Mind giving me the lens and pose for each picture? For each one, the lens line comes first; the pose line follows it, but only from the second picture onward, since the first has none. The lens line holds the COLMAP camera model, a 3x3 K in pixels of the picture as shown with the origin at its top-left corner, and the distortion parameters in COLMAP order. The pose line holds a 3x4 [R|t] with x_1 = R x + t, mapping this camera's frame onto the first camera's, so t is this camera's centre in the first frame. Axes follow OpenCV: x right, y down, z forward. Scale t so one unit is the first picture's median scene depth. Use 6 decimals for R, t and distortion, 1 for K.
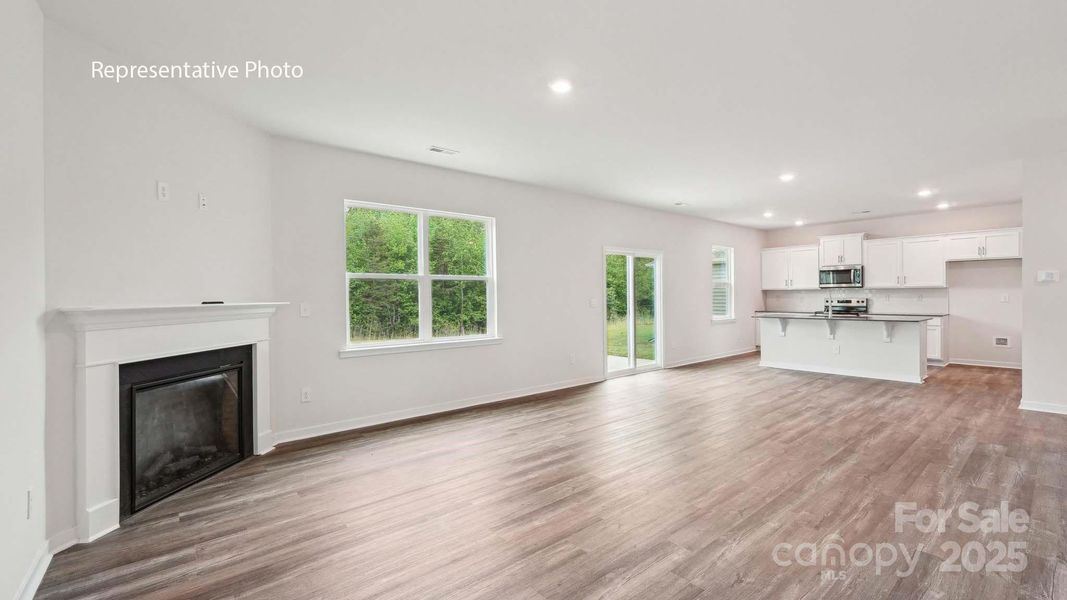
lens RADIAL K [[447.0, 0, 536.6], [0, 447.0, 309.4], [0, 0, 1]] dist [-0.008500, 0.001245]
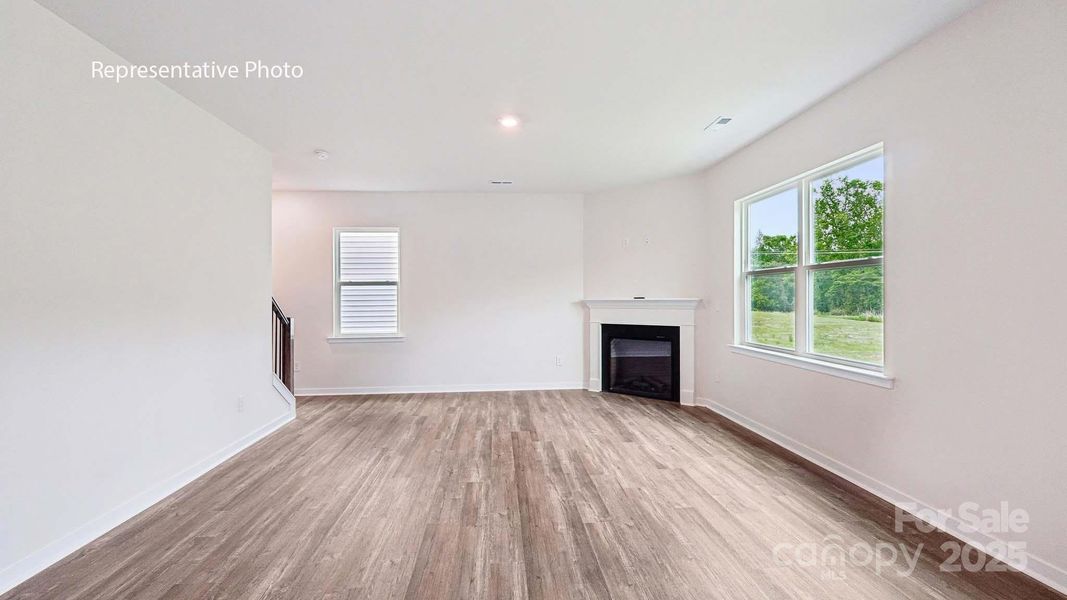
lens RADIAL K [[447.0, 0, 538.0], [0, 447.0, 299.2], [0, 0, 1]] dist [-0.008500, 0.001245]
pose [[-0.572346, 0.018301, -0.819808, 0.830320], [-0.008851, 0.999555, 0.028493, -0.049851], [0.819965, 0.023564, -0.571929, 1.451644]]
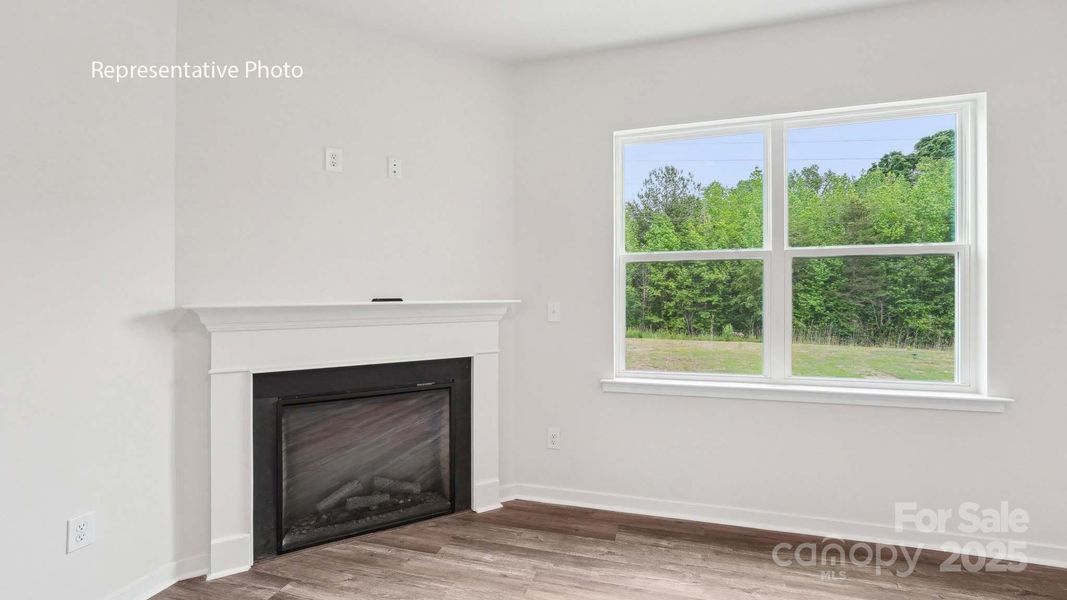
lens RADIAL K [[447.0, 0, 535.7], [0, 447.0, 301.4], [0, 0, 1]] dist [-0.008500, 0.001245]
pose [[0.552801, 0.022473, -0.833011, 0.024659], [-0.026264, 0.999610, 0.009538, -0.022636], [0.832900, 0.016605, 0.553175, 0.681310]]
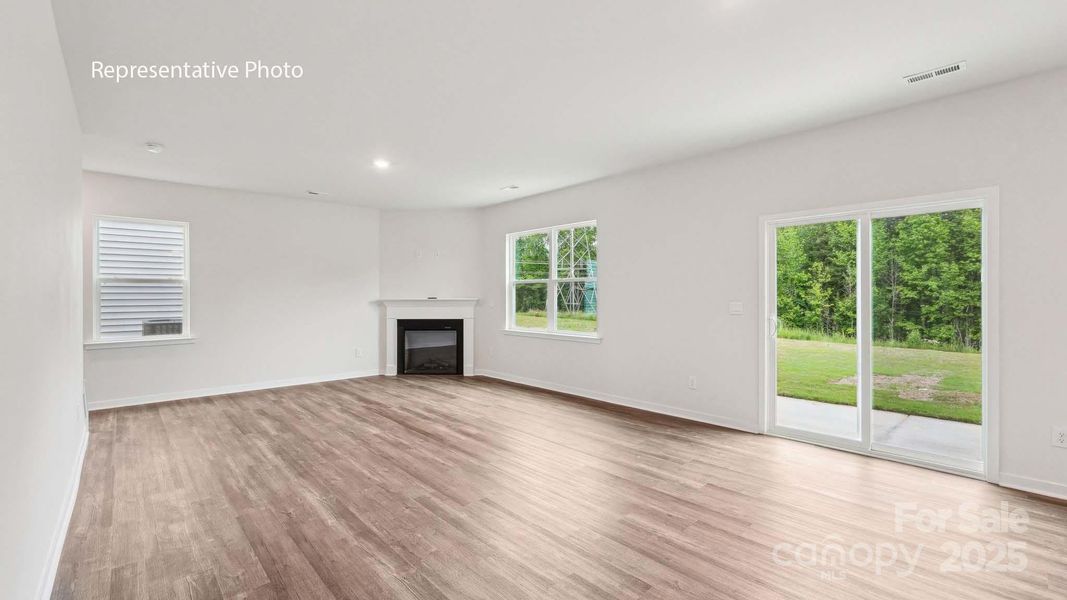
lens RADIAL K [[447.0, 0, 533.3], [0, 447.0, 296.4], [0, 0, 1]] dist [-0.008500, 0.001245]
pose [[0.049053, 0.010459, -0.998741, 1.376904], [-0.025930, 0.999621, 0.009194, -0.050107], [0.998460, 0.025447, 0.049305, 1.208925]]
